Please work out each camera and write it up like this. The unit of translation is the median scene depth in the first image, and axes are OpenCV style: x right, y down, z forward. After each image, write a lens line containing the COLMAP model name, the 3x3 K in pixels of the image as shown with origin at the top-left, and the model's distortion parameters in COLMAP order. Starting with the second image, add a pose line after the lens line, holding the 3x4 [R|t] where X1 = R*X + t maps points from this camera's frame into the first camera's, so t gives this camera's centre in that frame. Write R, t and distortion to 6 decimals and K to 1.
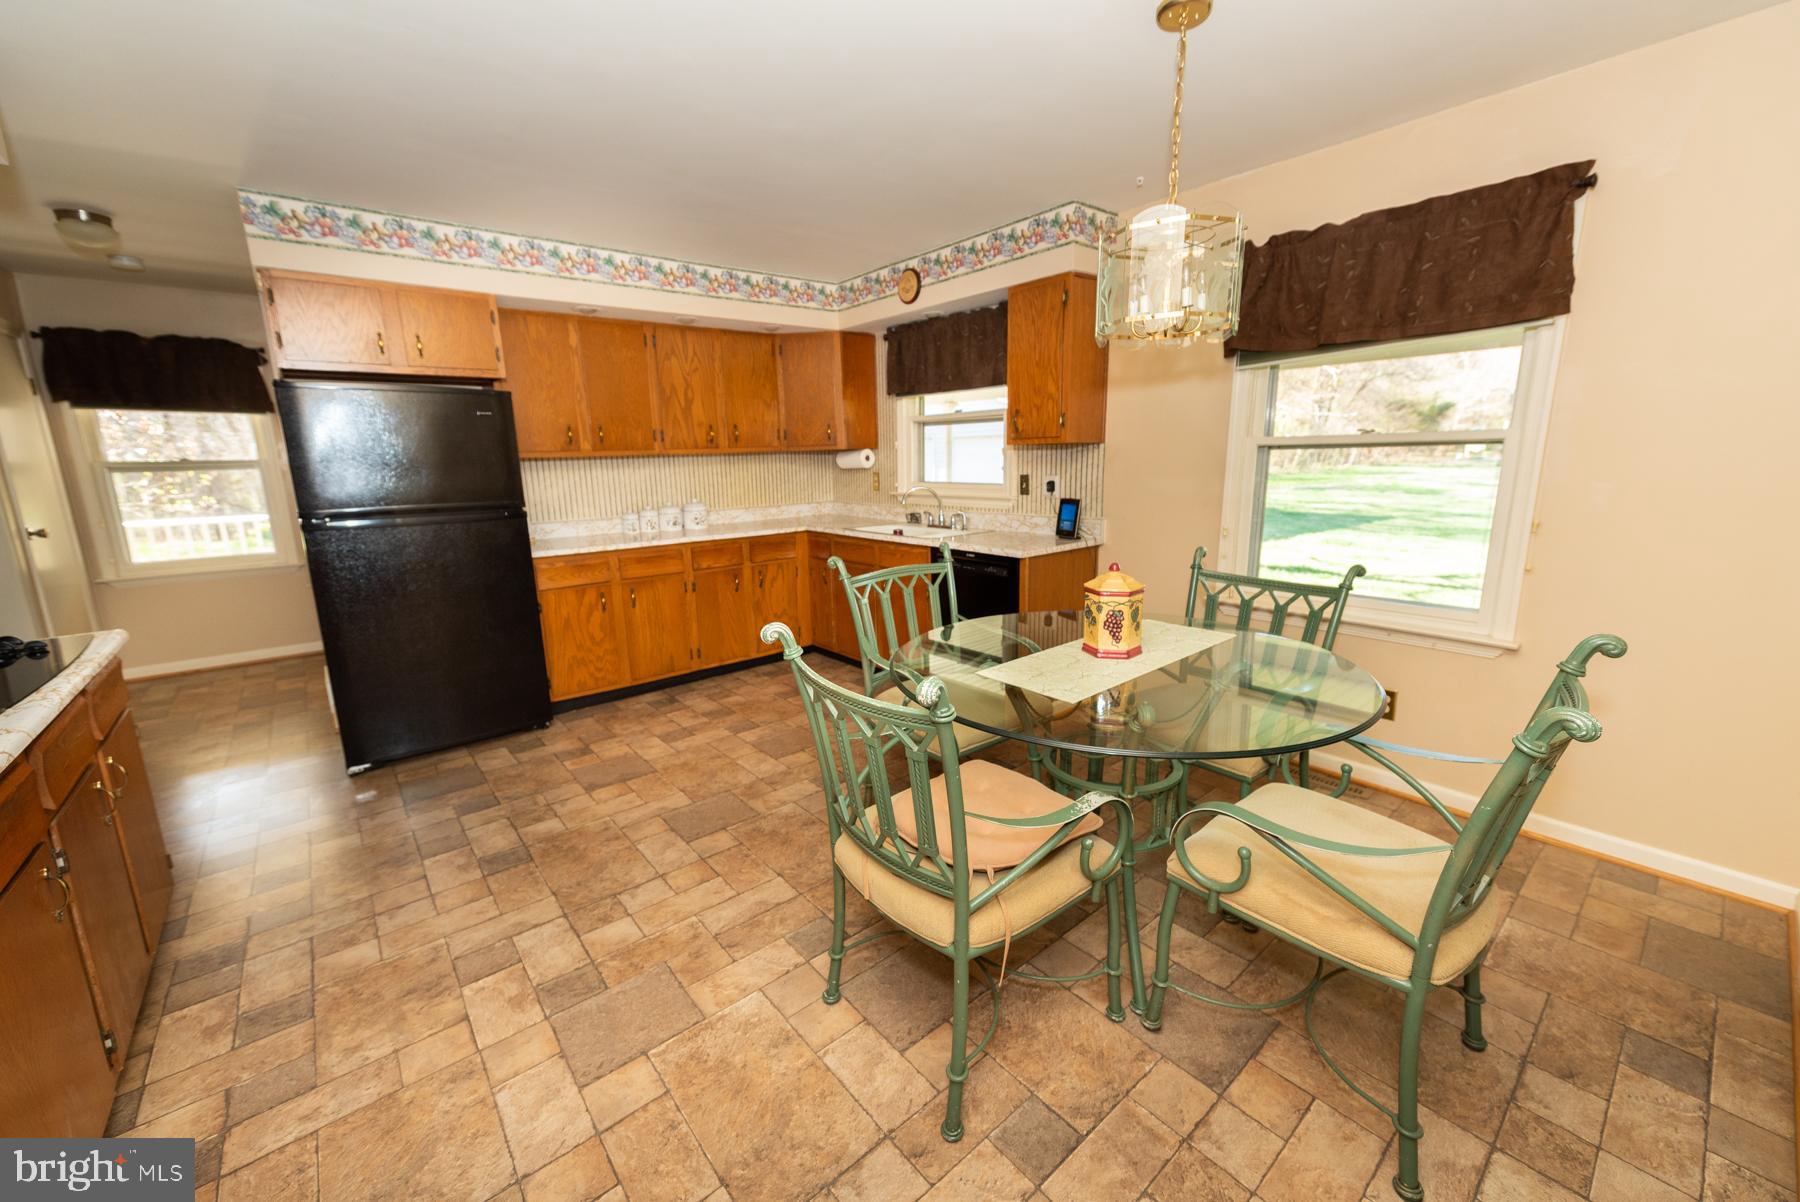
lens RADIAL K [[697.9, 0, 900.0], [0, 697.9, 601.0], [0, 0, 1]] dist [0.003229, 0.000001]
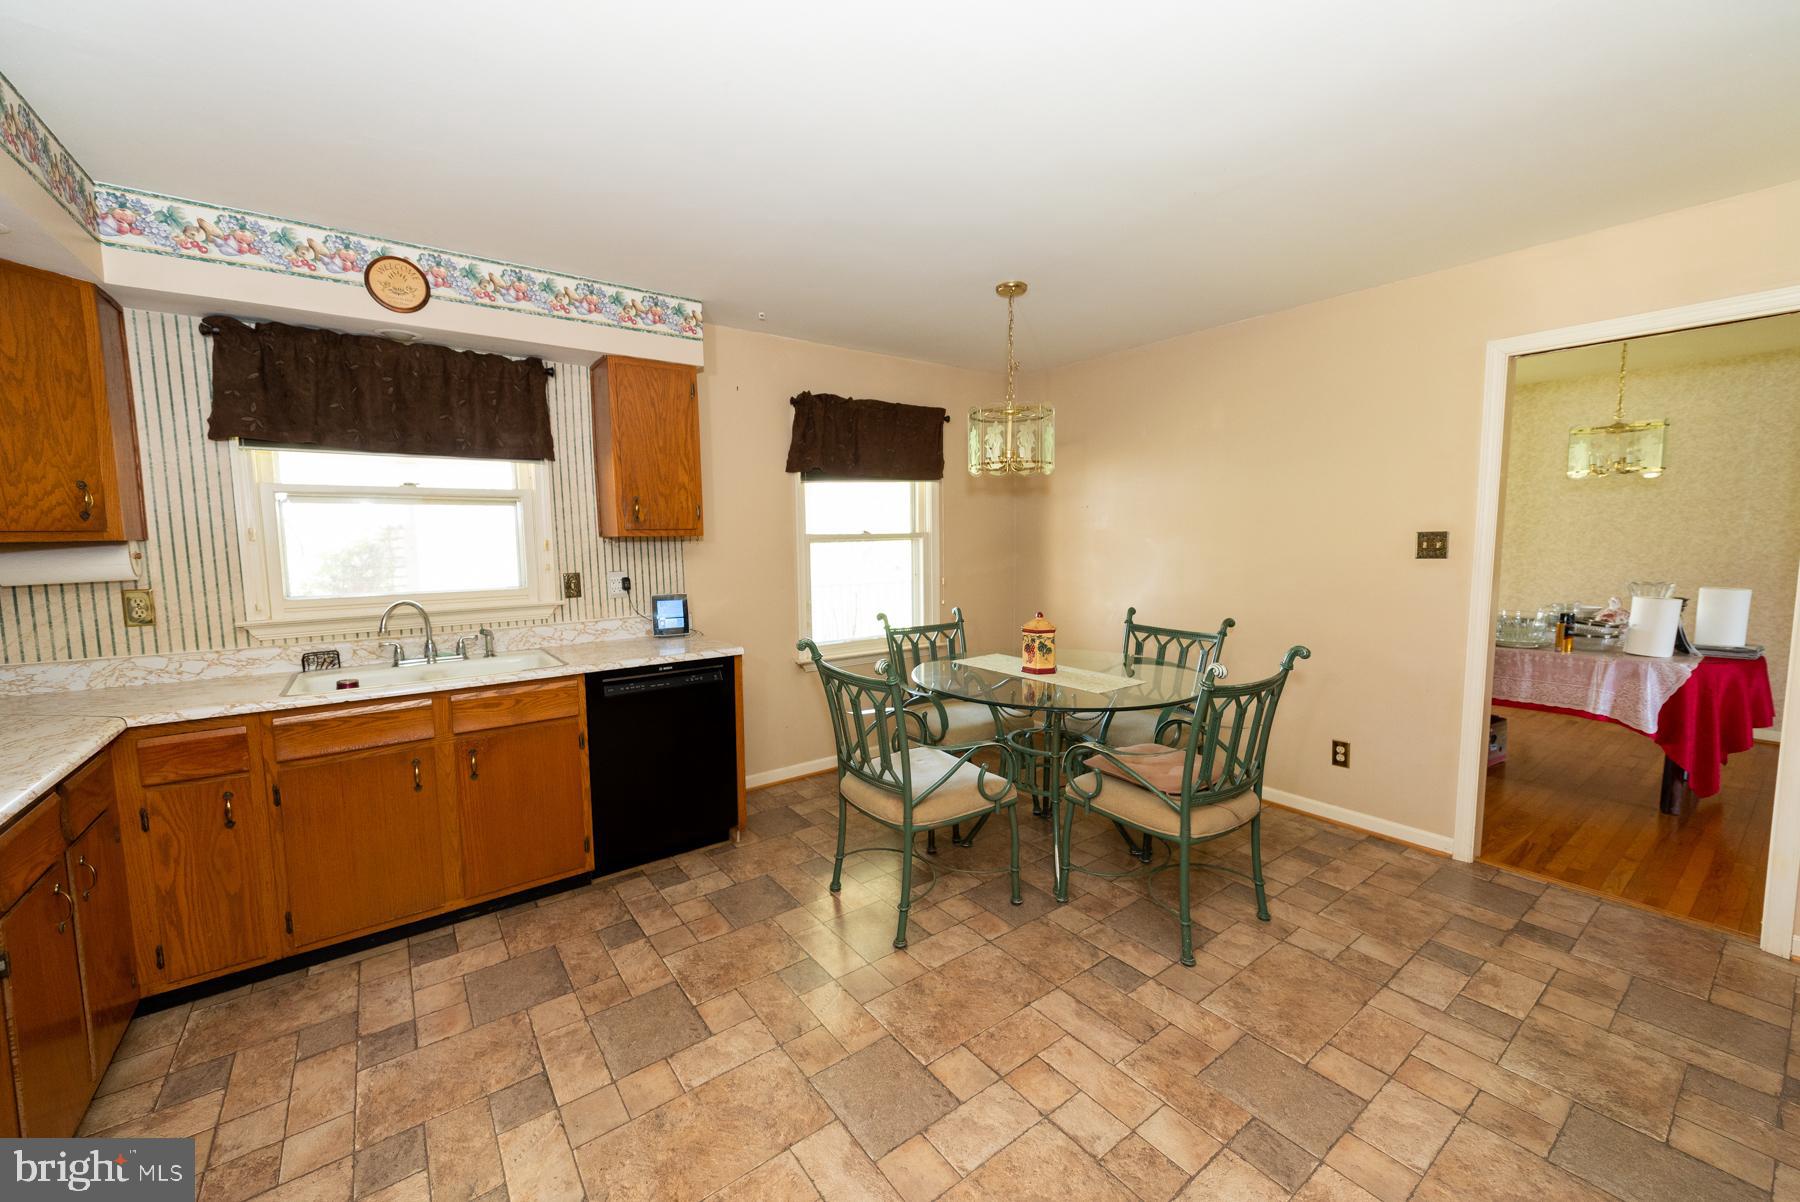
lens RADIAL K [[697.9, 0, 900.0], [0, 697.9, 601.0], [0, 0, 1]] dist [0.003229, 0.000001]
pose [[0.056590, -0.074932, 0.995582, -0.830891], [0.216730, 0.974323, 0.061013, -0.160502], [-0.974590, 0.212320, 0.071377, 0.796112]]
